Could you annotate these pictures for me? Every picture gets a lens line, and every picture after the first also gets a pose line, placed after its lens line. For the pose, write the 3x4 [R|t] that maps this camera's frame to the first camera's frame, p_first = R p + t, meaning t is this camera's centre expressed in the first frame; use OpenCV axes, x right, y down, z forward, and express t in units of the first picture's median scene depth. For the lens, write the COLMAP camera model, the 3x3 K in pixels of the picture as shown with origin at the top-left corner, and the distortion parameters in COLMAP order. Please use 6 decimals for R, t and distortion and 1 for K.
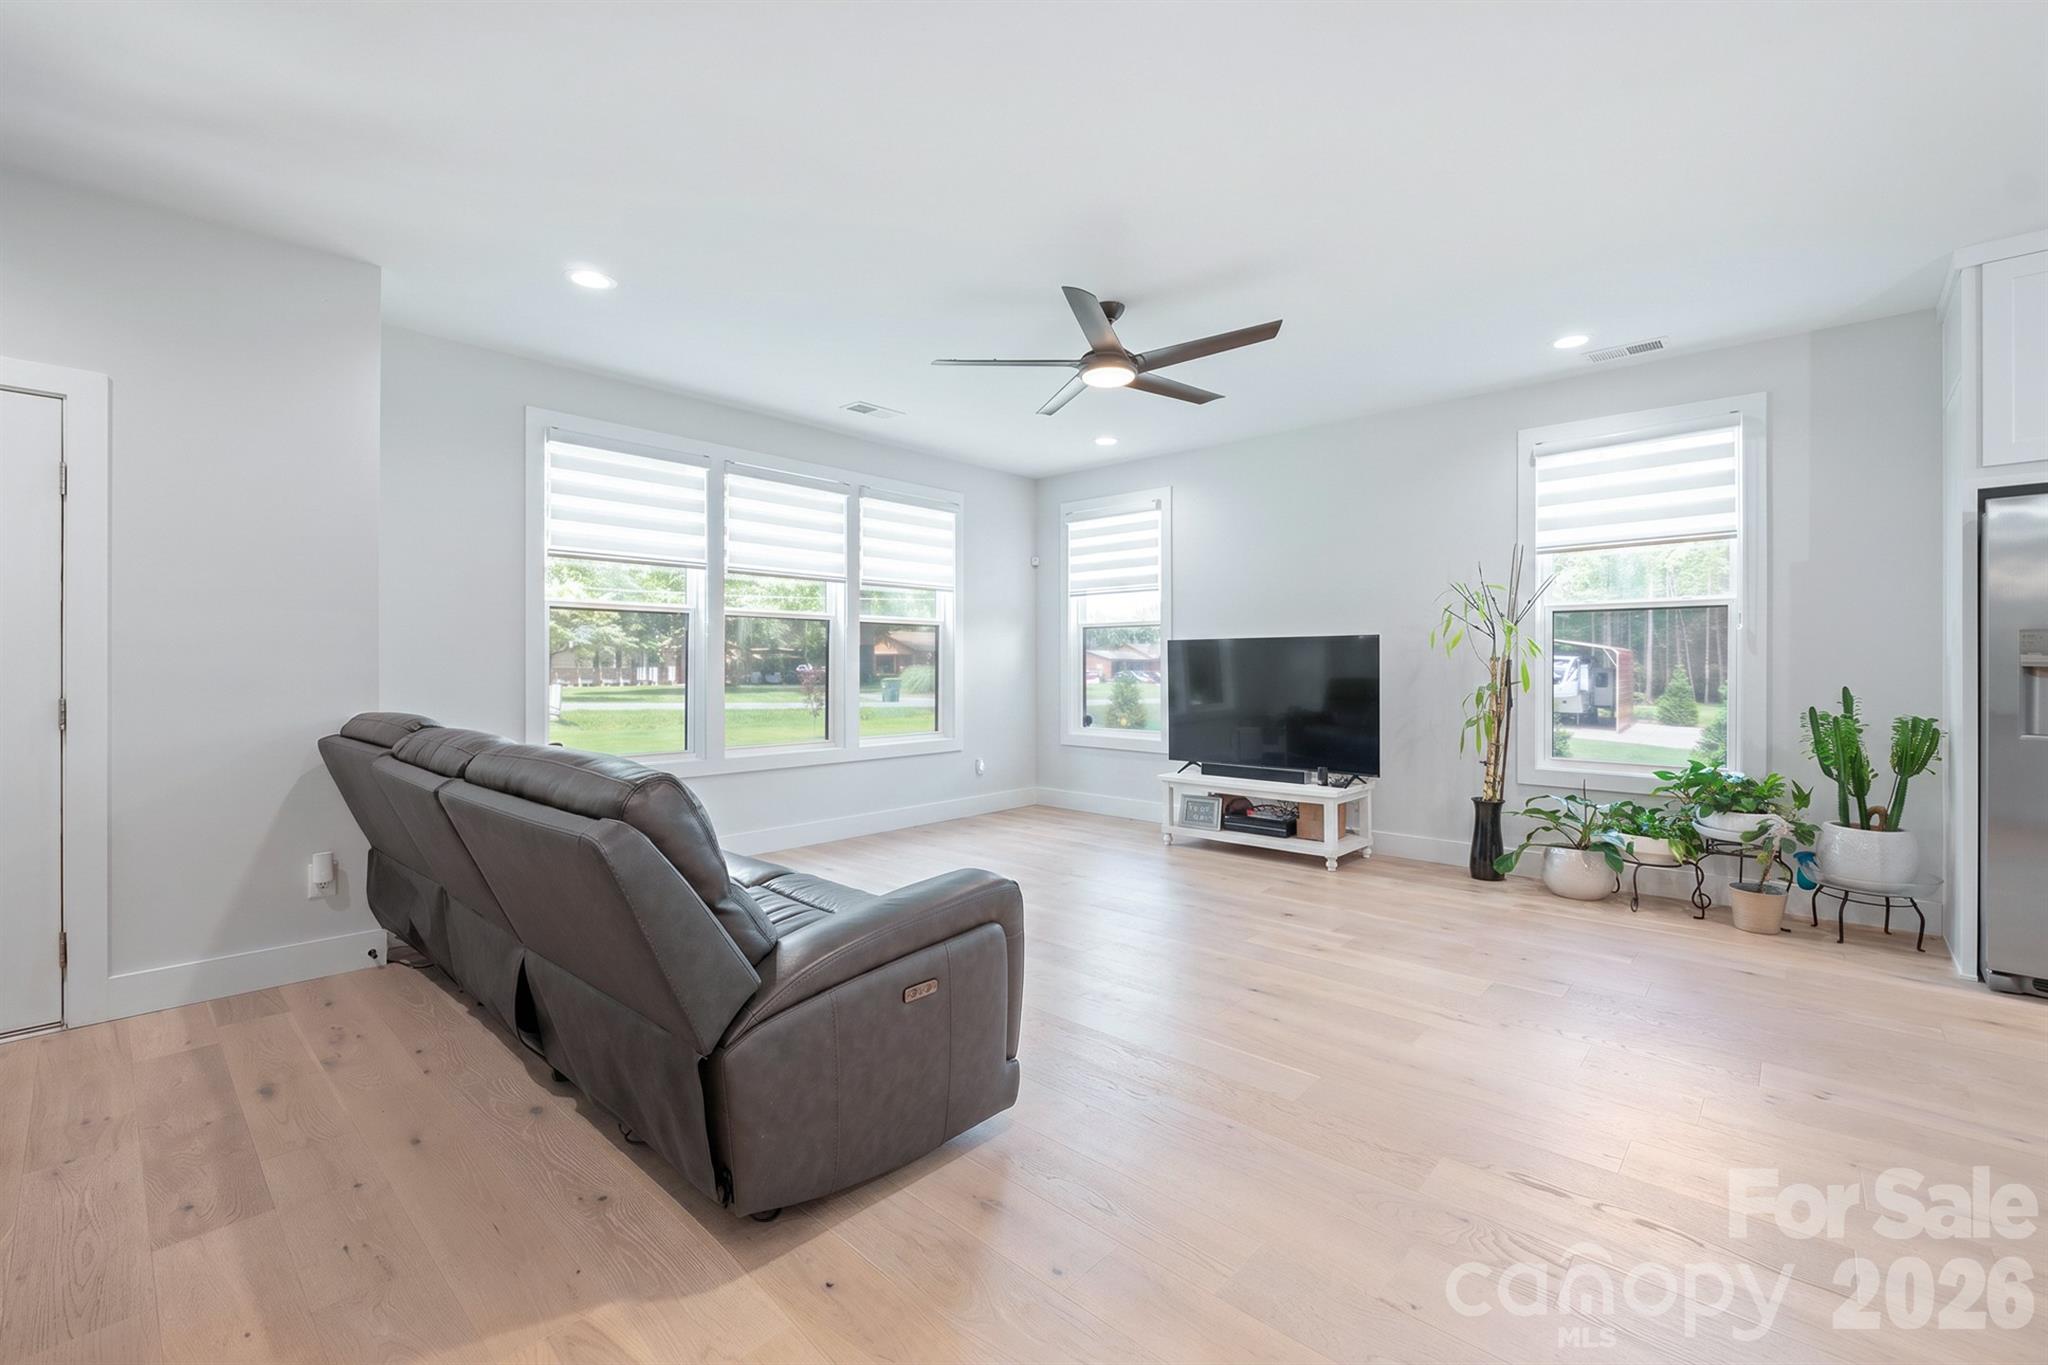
lens RADIAL K [[860.9, 0, 1022.0], [0, 860.9, 665.0], [0, 0, 1]] dist [-0.004805, -0.000767]
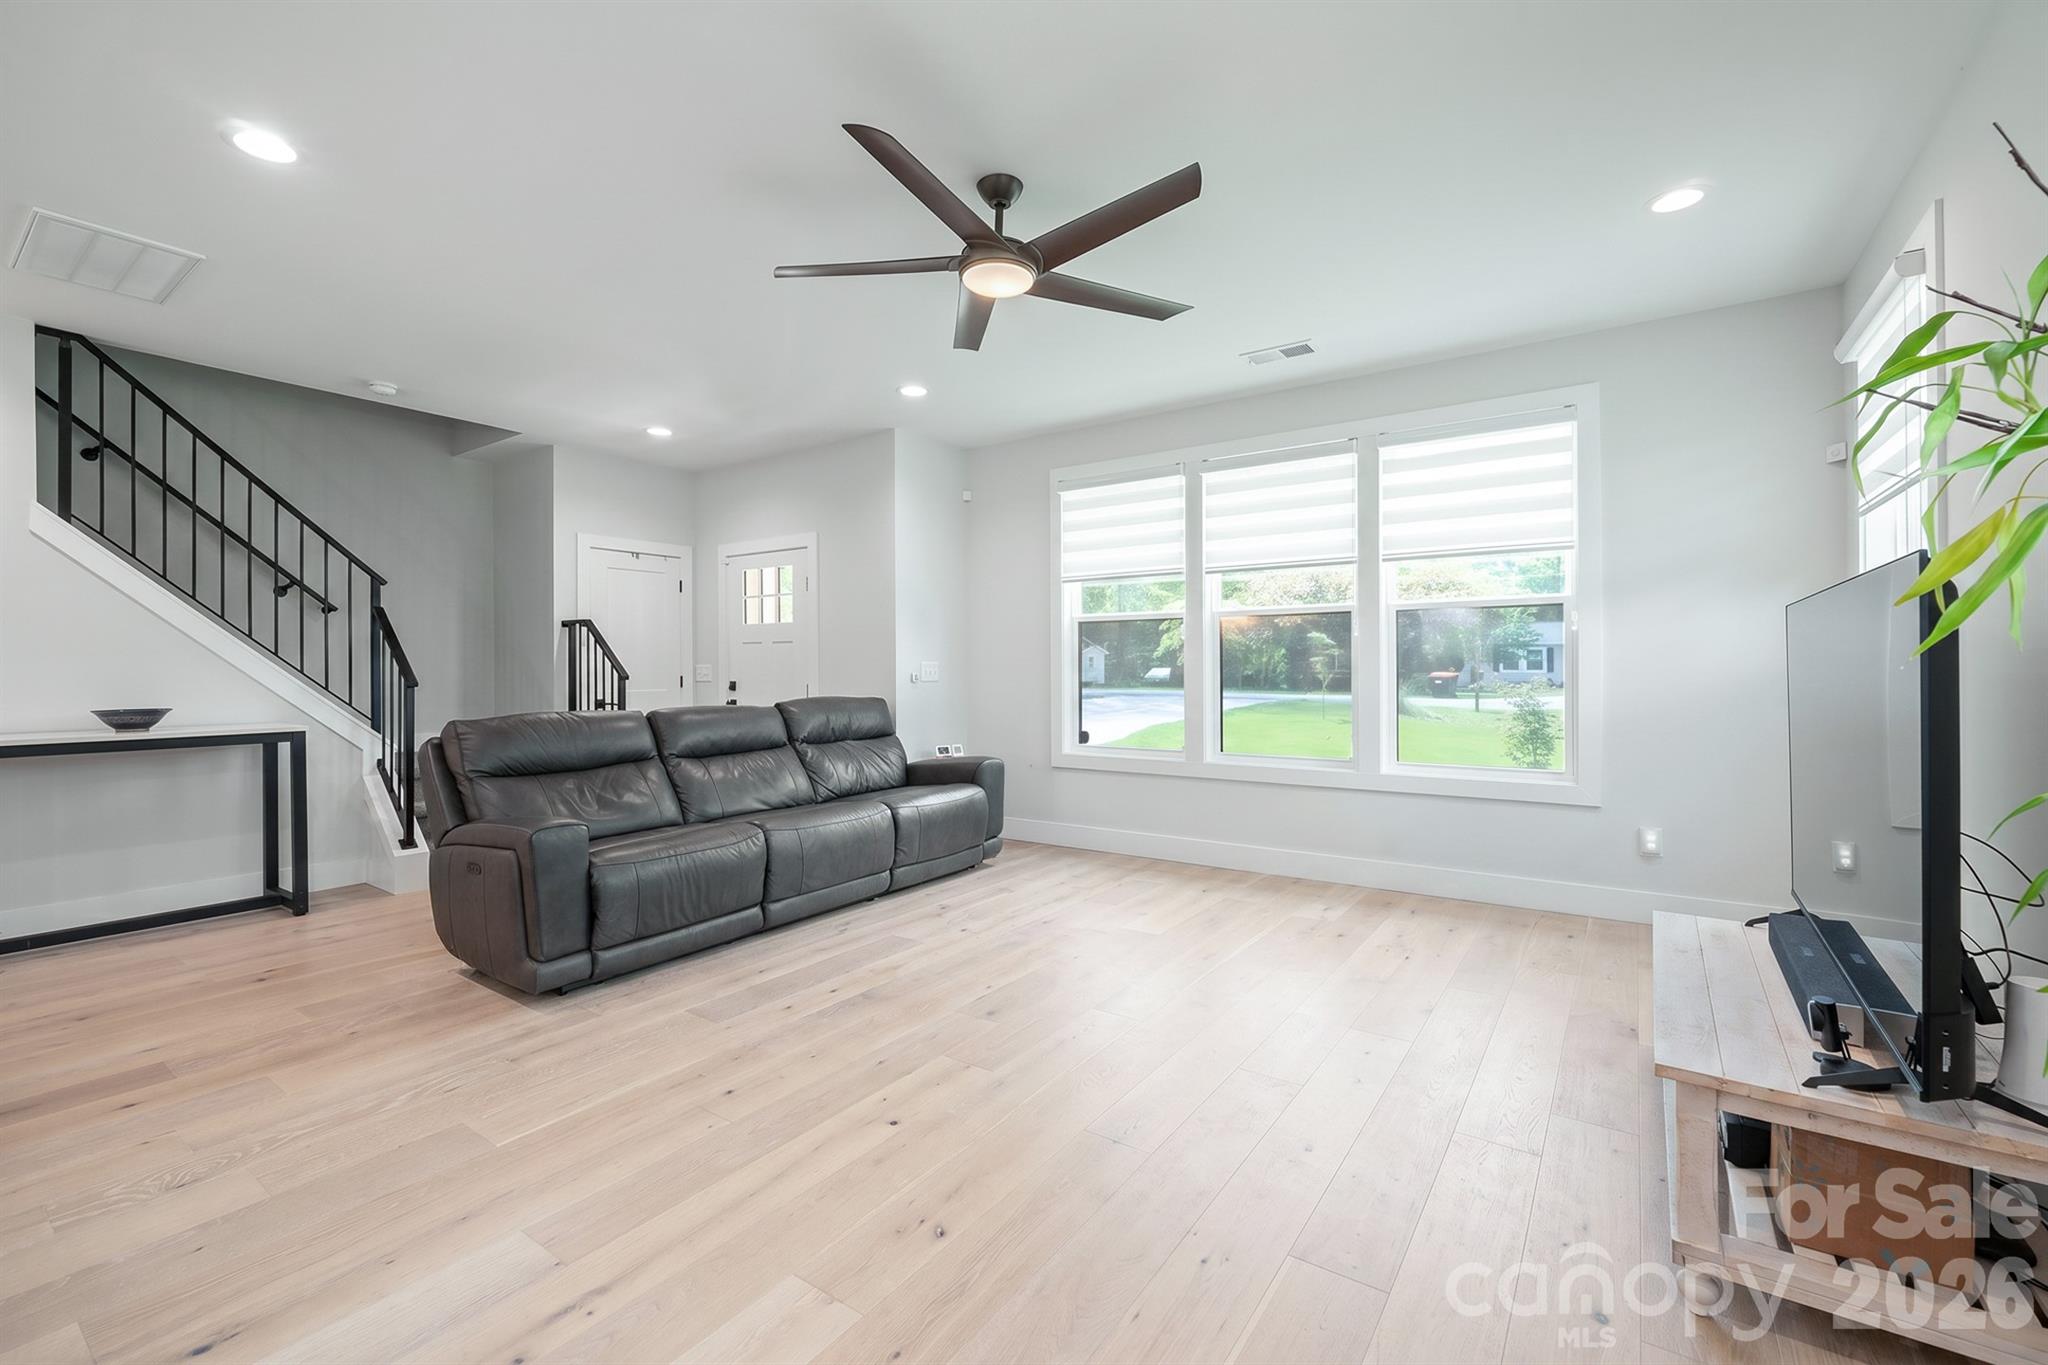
lens RADIAL K [[860.9, 0, 1035.0], [0, 860.9, 668.8], [0, 0, 1]] dist [-0.004805, -0.000767]
pose [[0.143831, 0.001149, -0.989602, 0.641617], [0.005557, 0.999983, 0.001969, -0.001431], [0.989587, -0.005782, 0.143822, 0.704333]]
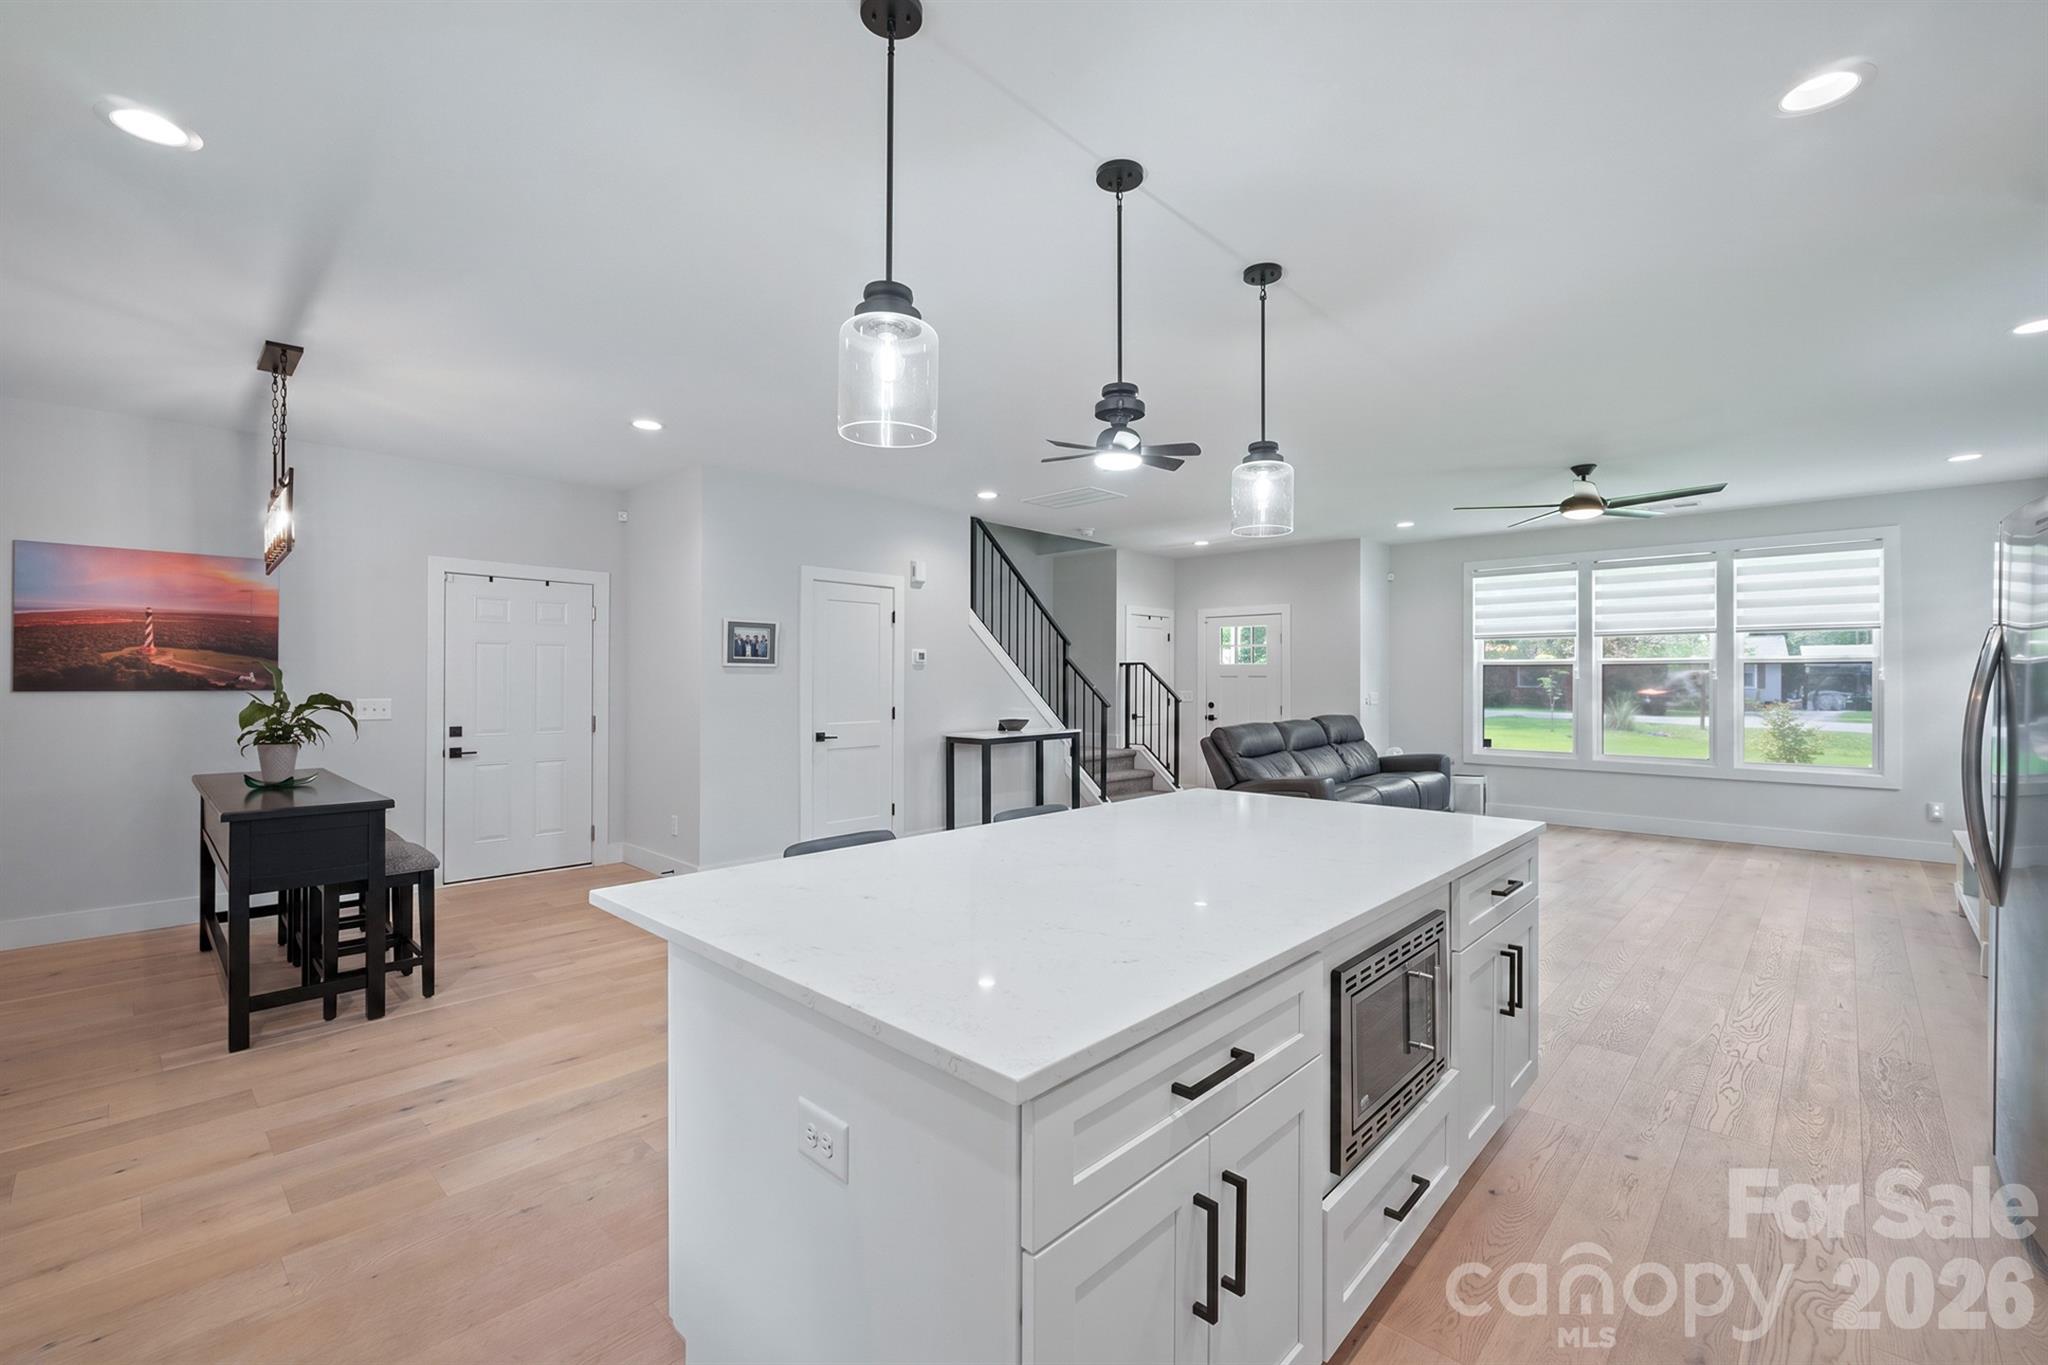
lens RADIAL K [[860.9, 0, 1028.0], [0, 860.9, 684.8], [0, 0, 1]] dist [-0.004805, -0.000767]
pose [[-0.012710, 0.007728, -0.999889, 1.233320], [0.000921, 0.999970, 0.007717, -0.037074], [0.999919, -0.000823, -0.012717, 0.037837]]
